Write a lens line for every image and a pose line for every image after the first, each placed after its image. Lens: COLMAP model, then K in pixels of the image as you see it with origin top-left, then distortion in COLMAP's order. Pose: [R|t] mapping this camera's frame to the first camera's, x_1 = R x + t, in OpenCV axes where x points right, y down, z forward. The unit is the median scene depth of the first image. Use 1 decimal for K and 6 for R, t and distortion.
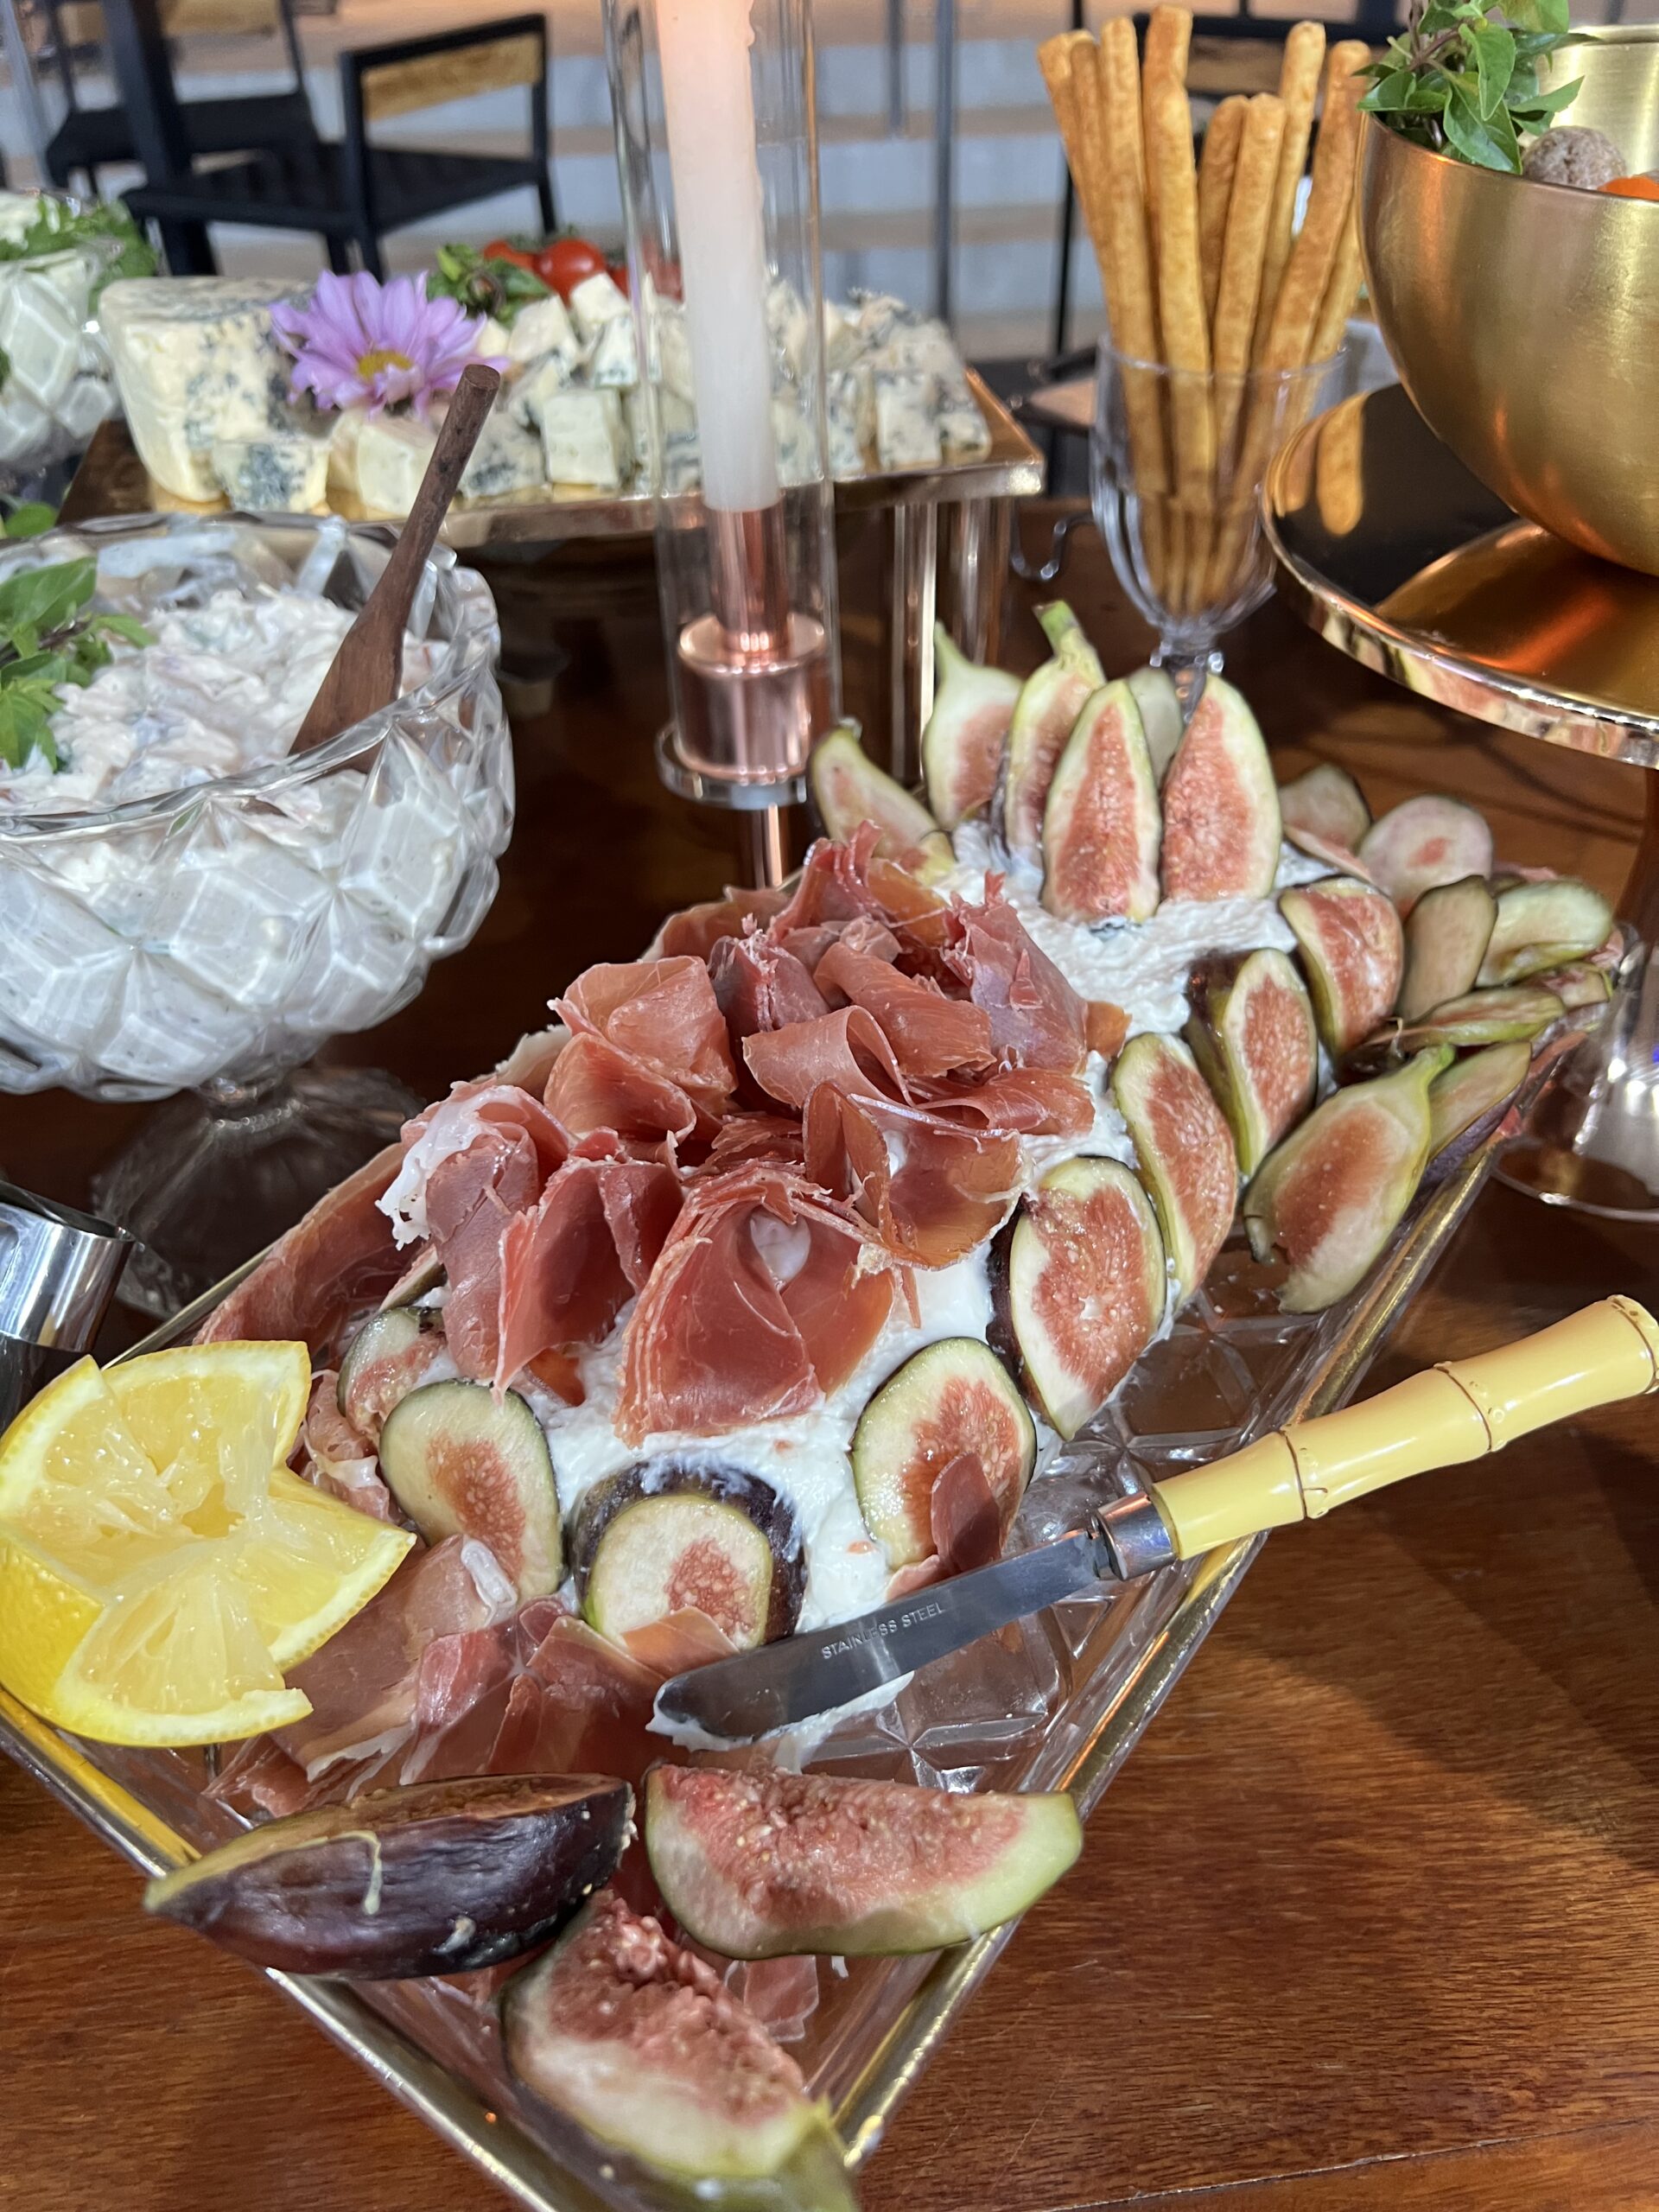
lens RADIAL K [[1722.8, 0, 839.0], [0, 1722.8, 1096.9], [0, 0, 1]] dist [0.061434, -0.073005]
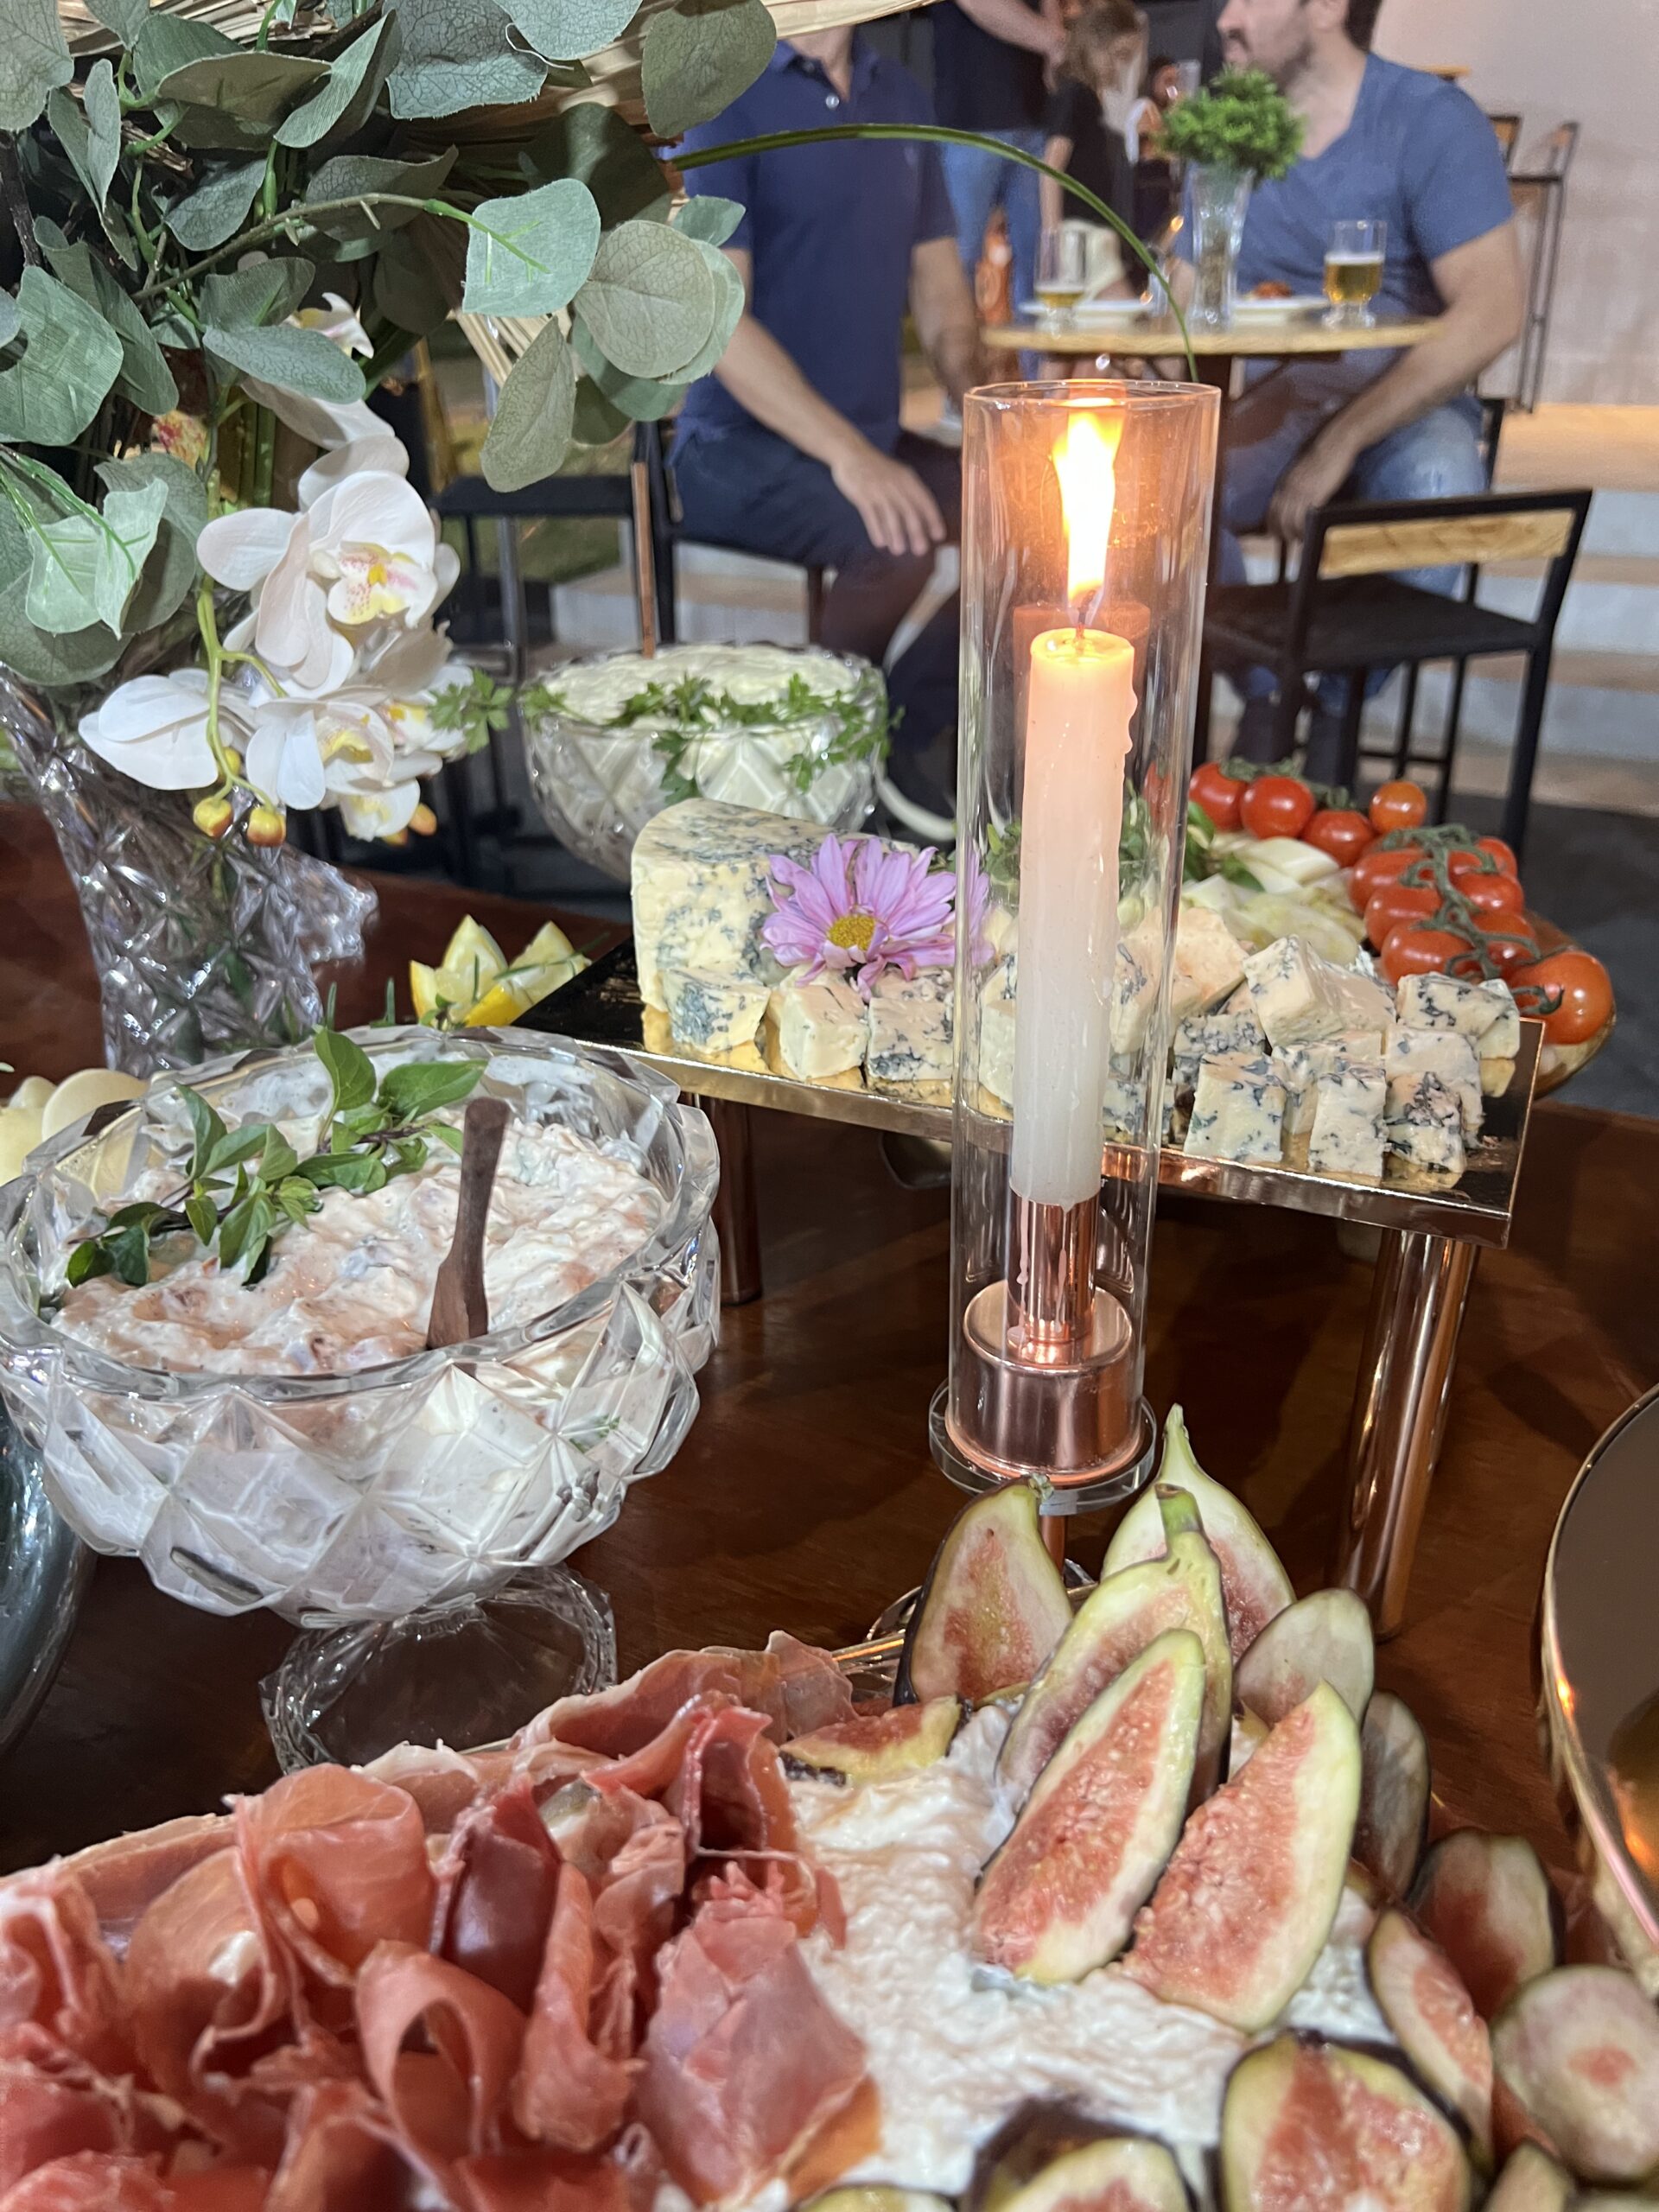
lens RADIAL K [[1722.8, 0, 839.0], [0, 1722.8, 1096.9], [0, 0, 1]] dist [0.061434, -0.073005]
pose [[0.815219, 0.273919, -0.510280, 0.357849], [-0.352615, 0.933704, -0.062121, -0.357228], [0.459434, 0.230575, 0.857762, 0.224047]]
